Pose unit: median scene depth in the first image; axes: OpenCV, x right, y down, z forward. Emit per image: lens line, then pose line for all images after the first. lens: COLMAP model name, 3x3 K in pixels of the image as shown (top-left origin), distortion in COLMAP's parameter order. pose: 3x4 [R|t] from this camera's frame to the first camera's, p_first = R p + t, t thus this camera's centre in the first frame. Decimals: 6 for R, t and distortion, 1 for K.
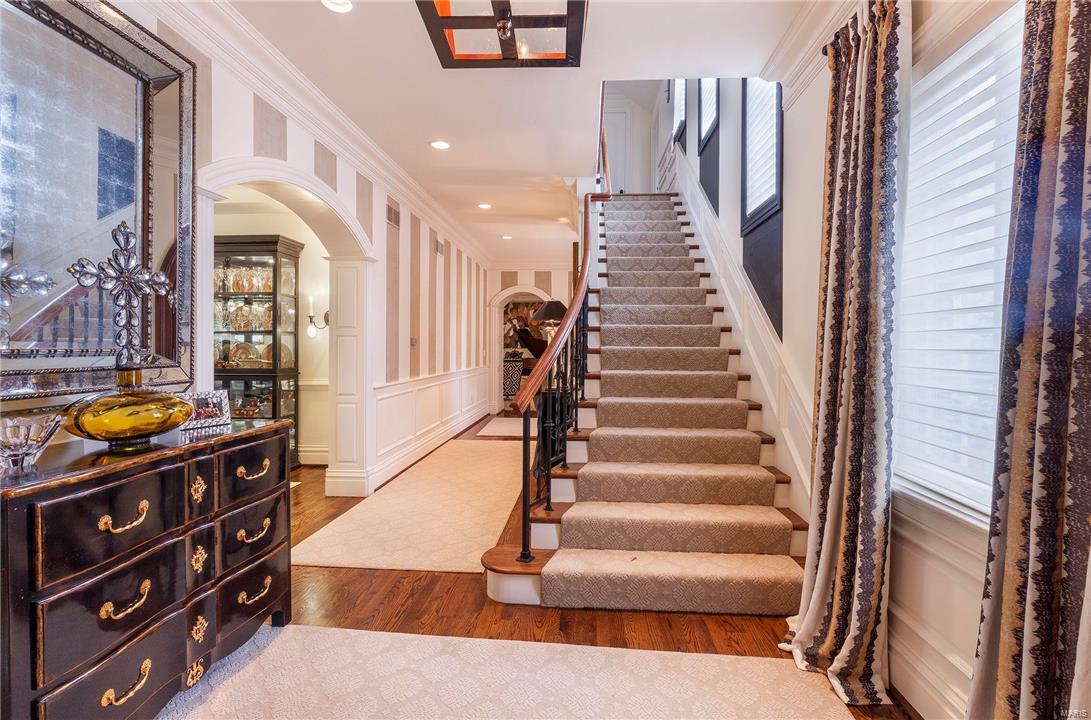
lens RADIAL K [[503.2, 0, 549.4], [0, 503.2, 351.6], [0, 0, 1]] dist [-0.003698, 0.000246]
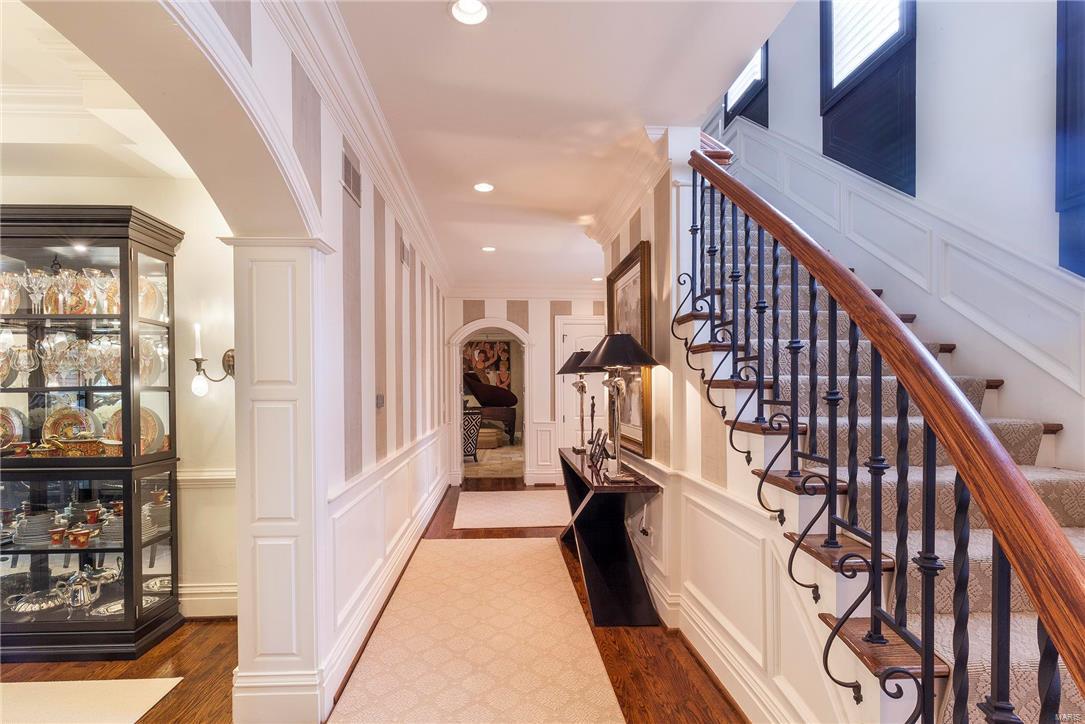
lens RADIAL K [[500.4, 0, 514.2], [0, 500.4, 401.2], [0, 0, 1]] dist [-0.003698, 0.000246]
pose [[0.993986, -0.008903, 0.109149, -0.180310], [0.007091, 0.999831, 0.016980, -0.029917], [-0.109282, -0.016103, 0.993880, 0.397266]]
